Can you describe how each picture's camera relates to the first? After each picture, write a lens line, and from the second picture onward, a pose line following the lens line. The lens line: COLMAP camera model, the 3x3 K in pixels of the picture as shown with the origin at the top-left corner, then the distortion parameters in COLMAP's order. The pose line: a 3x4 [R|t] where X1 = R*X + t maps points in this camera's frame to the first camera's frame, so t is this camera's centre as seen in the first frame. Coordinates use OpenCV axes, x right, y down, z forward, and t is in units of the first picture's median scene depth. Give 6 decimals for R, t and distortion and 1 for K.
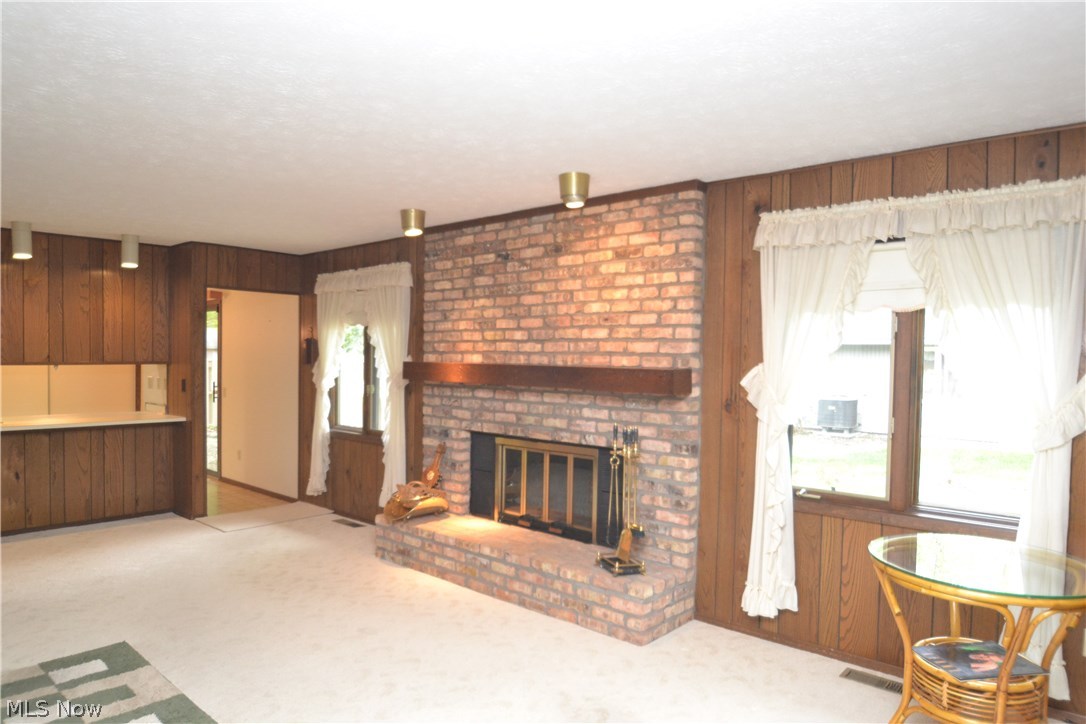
lens RADIAL K [[685.2, 0, 541.2], [0, 685.2, 366.2], [0, 0, 1]] dist [-0.027703, -0.005403]
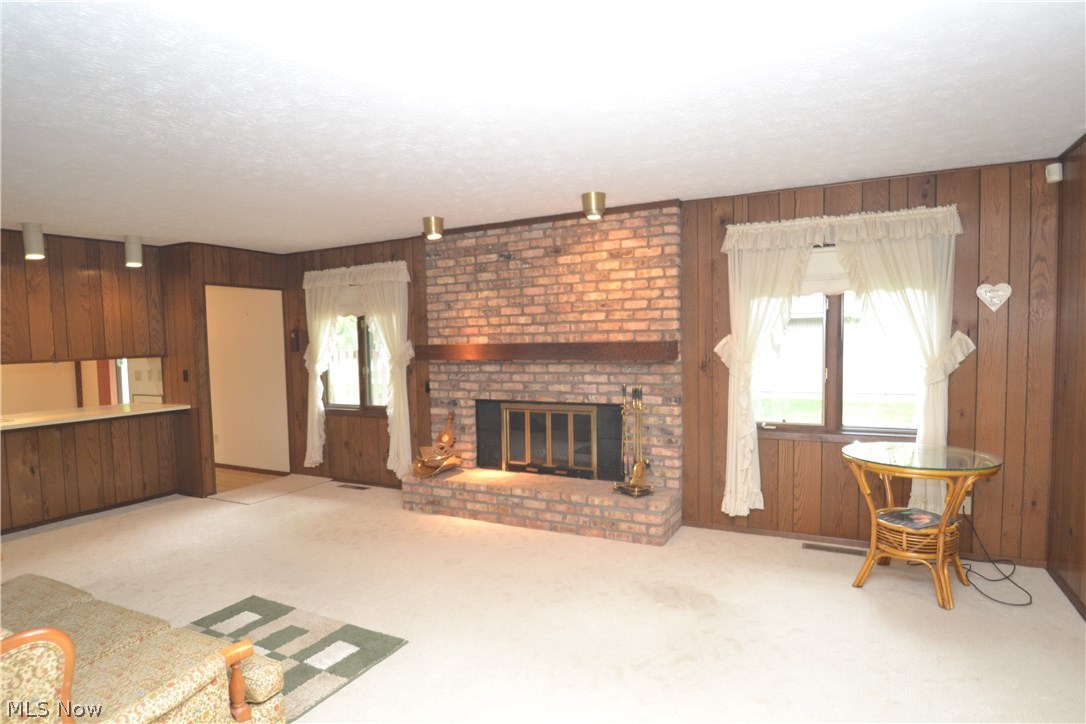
lens RADIAL K [[589.2, 0, 545.5], [0, 589.2, 363.7], [0, 0, 1]] dist [-0.017782, -0.005519]
pose [[0.971069, -0.046034, 0.234319, -0.270357], [0.039225, 0.998664, 0.033637, 0.000077], [-0.235555, -0.023473, 0.971578, -0.057625]]
